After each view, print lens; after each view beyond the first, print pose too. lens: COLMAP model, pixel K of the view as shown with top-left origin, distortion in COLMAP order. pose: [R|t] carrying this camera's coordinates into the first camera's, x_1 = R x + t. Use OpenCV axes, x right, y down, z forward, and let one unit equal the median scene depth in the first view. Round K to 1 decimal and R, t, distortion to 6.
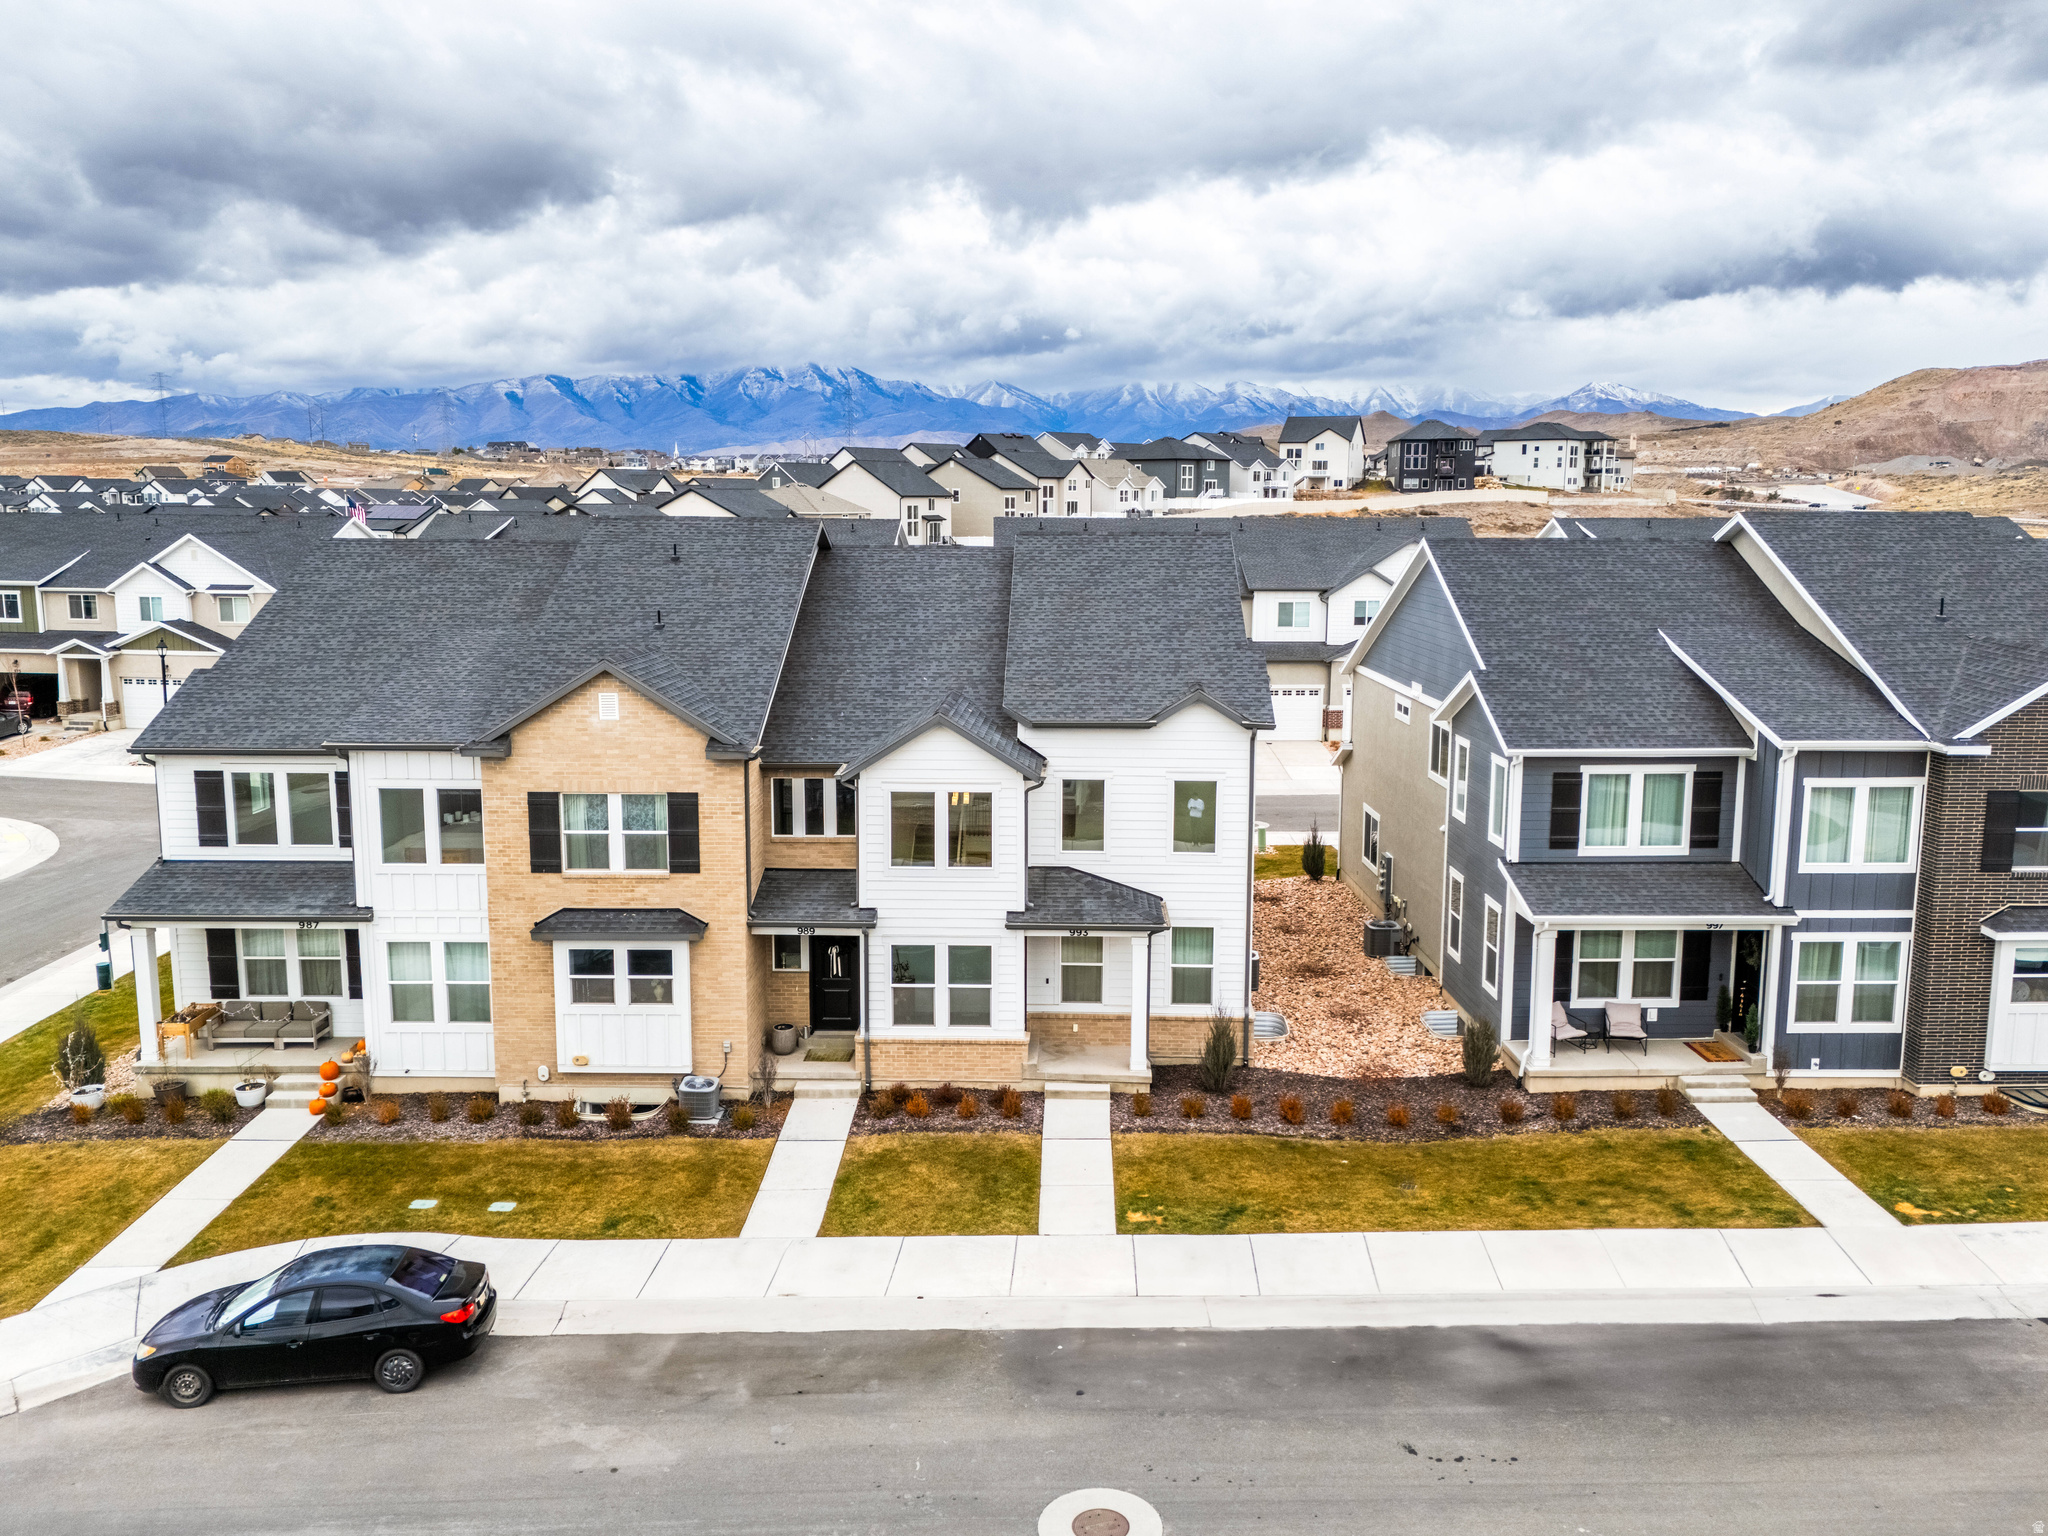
lens RADIAL K [[1590.6, 0, 1042.8], [0, 1590.6, 734.9], [0, 0, 1]] dist [0.110061, -0.133954]
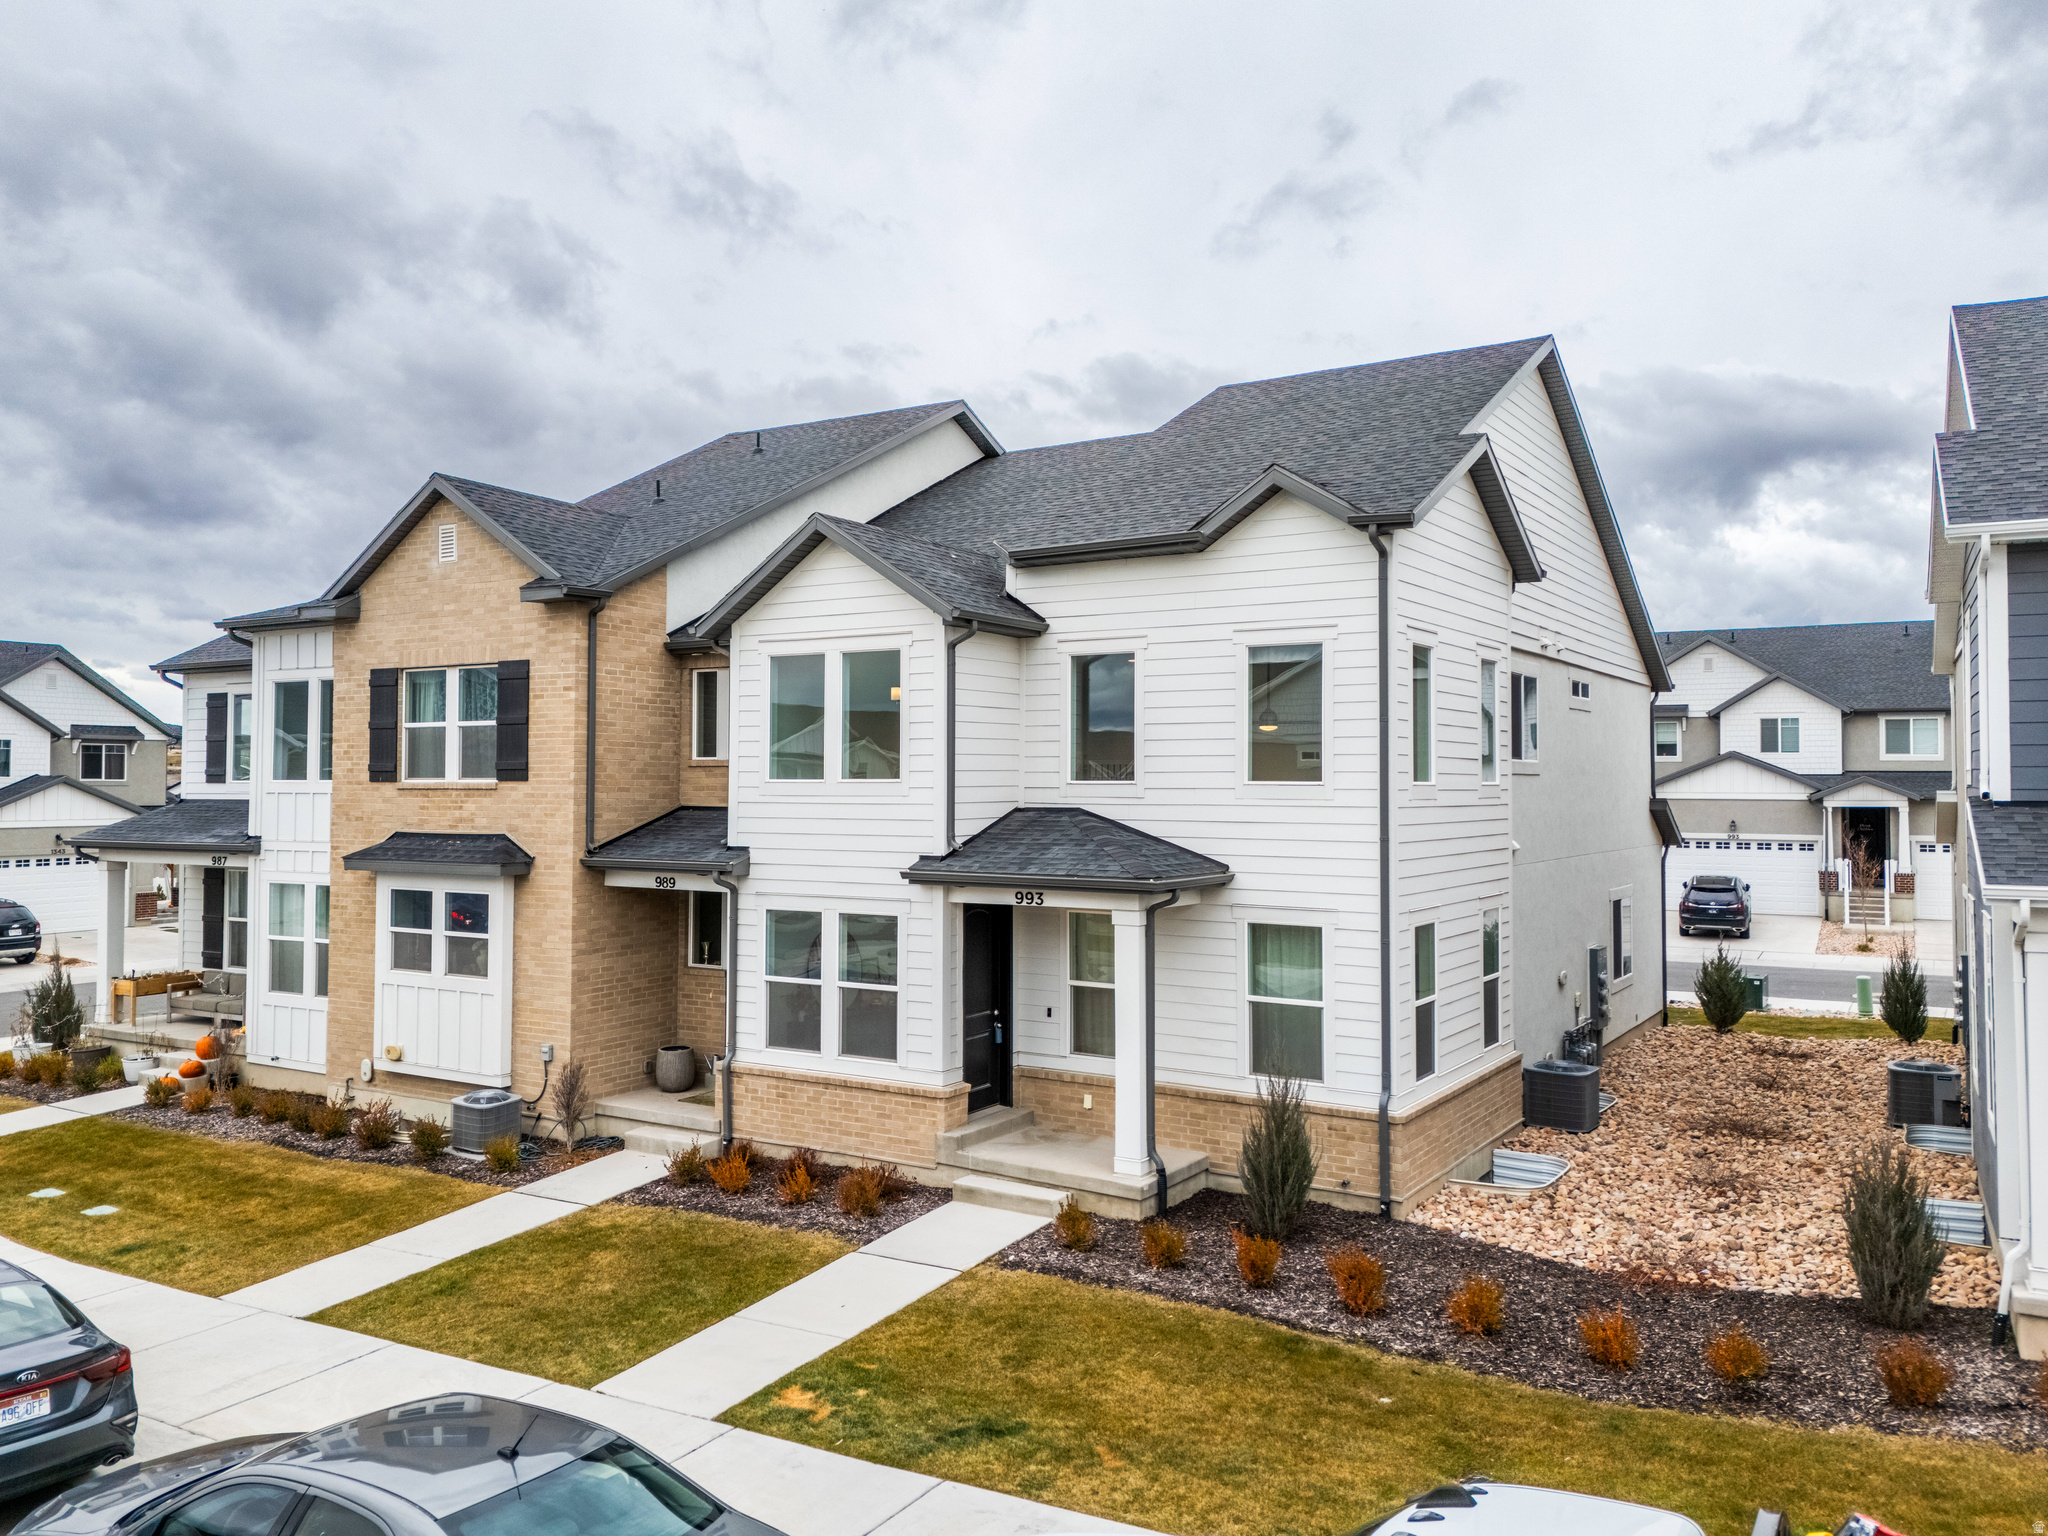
lens RADIAL K [[1559.8, 0, 1021.7], [0, 1559.8, 740.2], [0, 0, 1]] dist [0.075229, -0.065678]
pose [[0.861712, -0.016128, -0.507141, 0.295990], [-0.075232, 0.984386, -0.159137, 0.156312], [0.501789, 0.175284, 0.847044, 0.530072]]
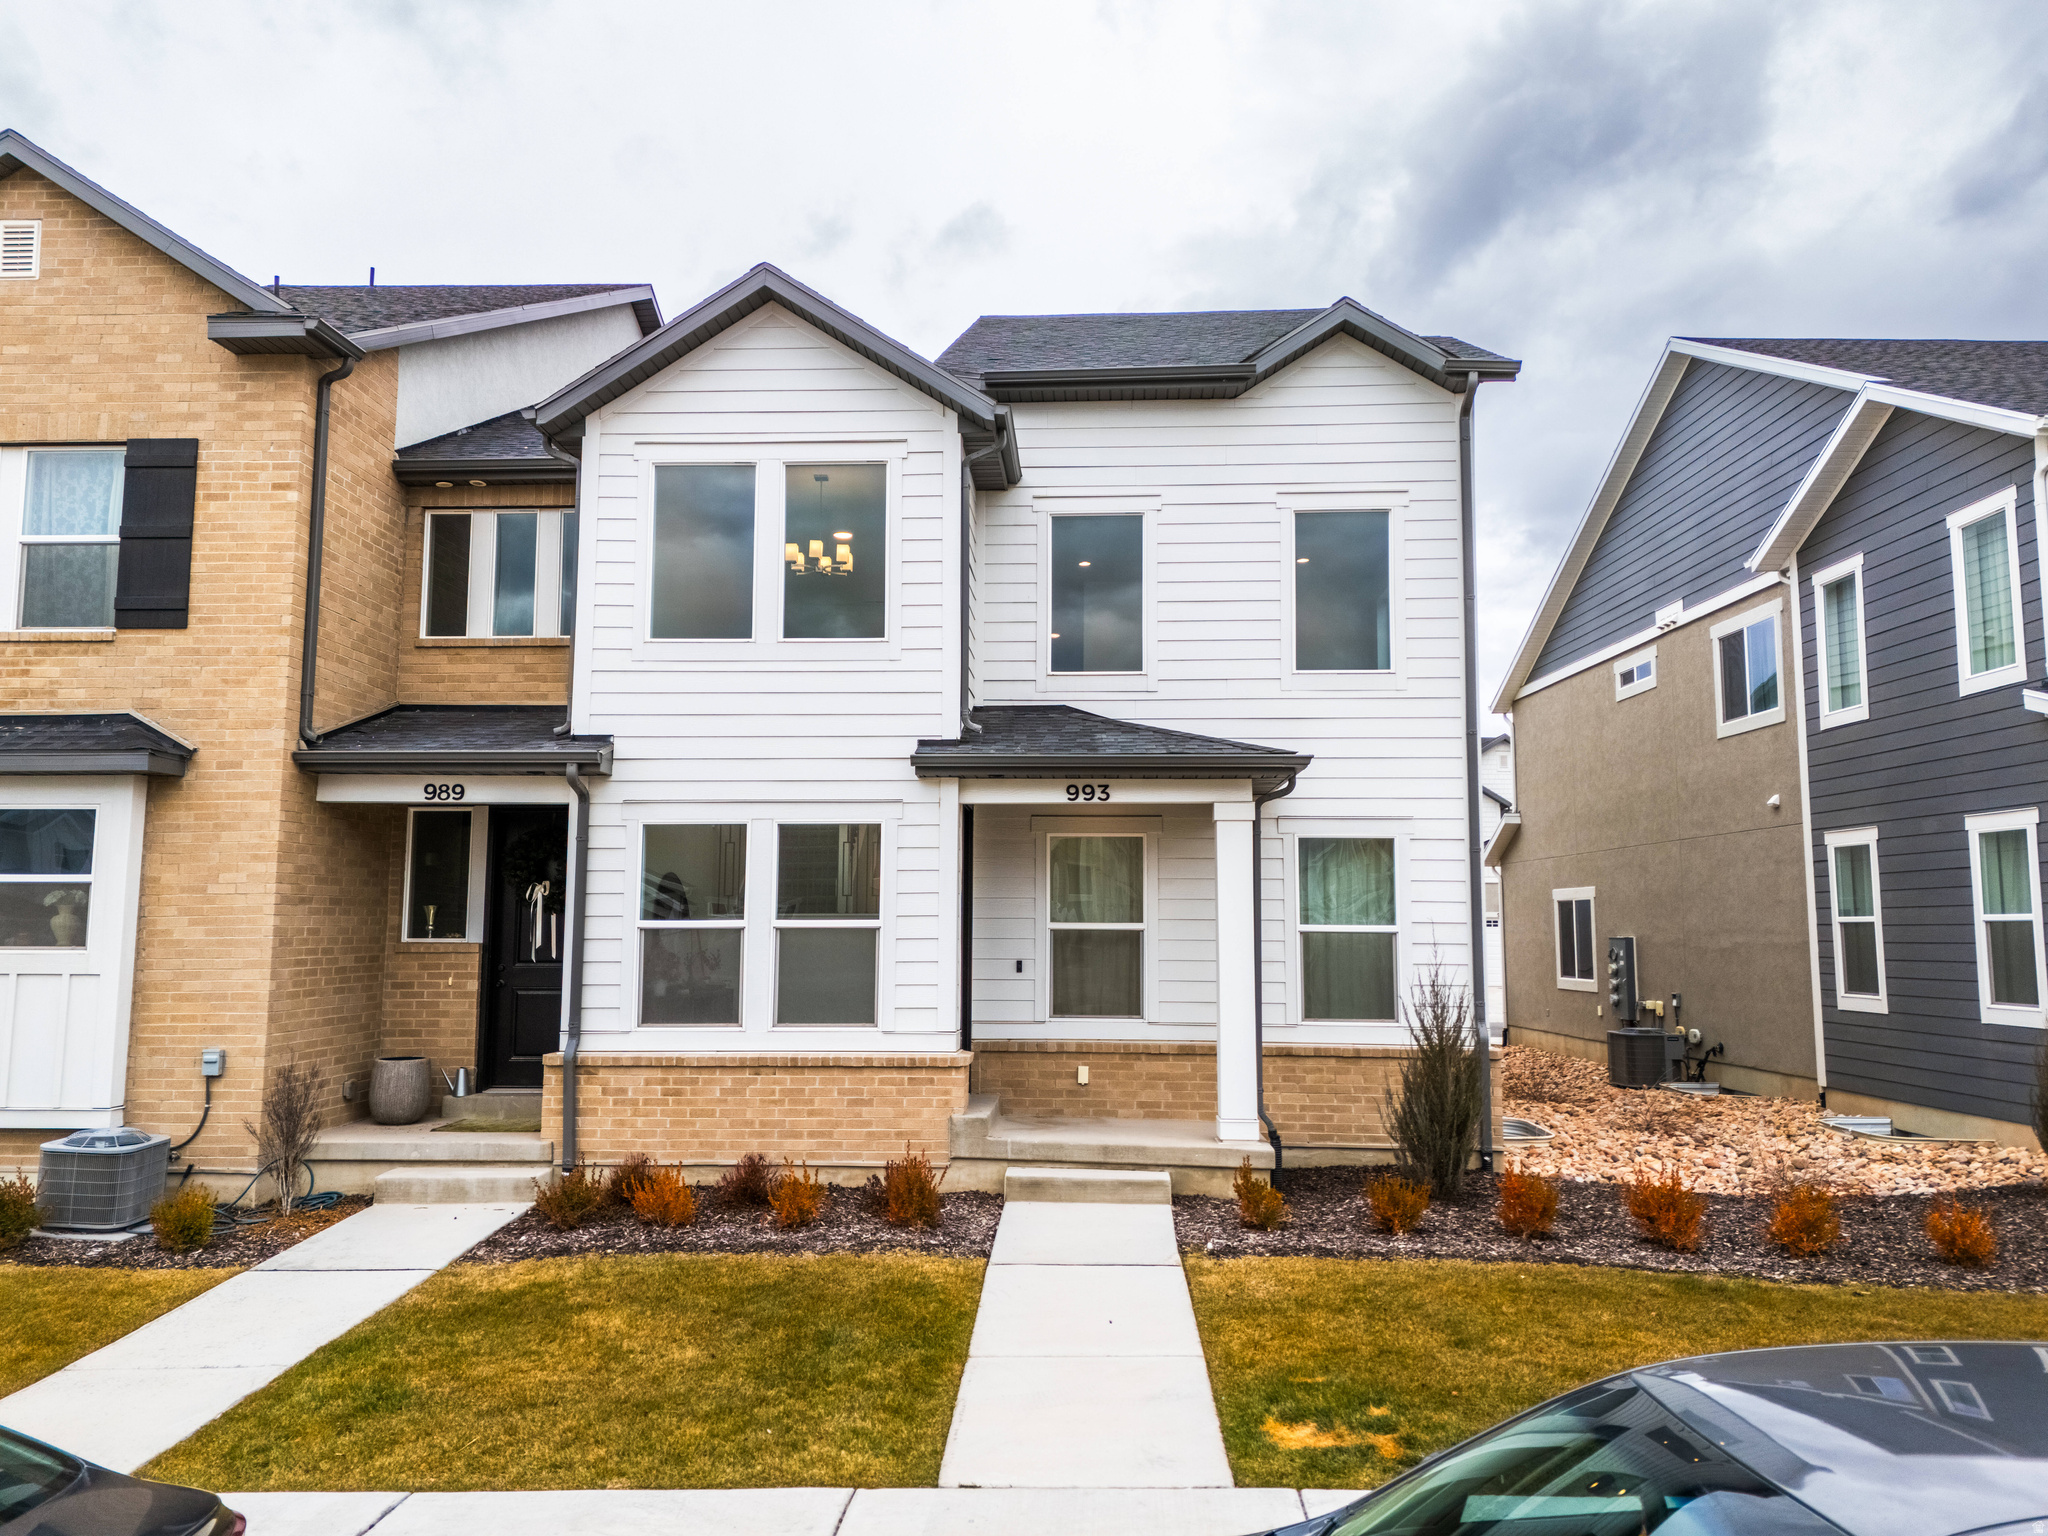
lens RADIAL K [[1505.8, 0, 1024.0], [0, 1505.8, 768.0], [0, 0, 1]] dist [0.079794, -0.071548]
pose [[0.999734, -0.001234, -0.023046, 0.014713], [-0.004744, 0.966259, -0.257529, 0.220402], [0.022587, 0.257570, 0.965996, 0.613436]]
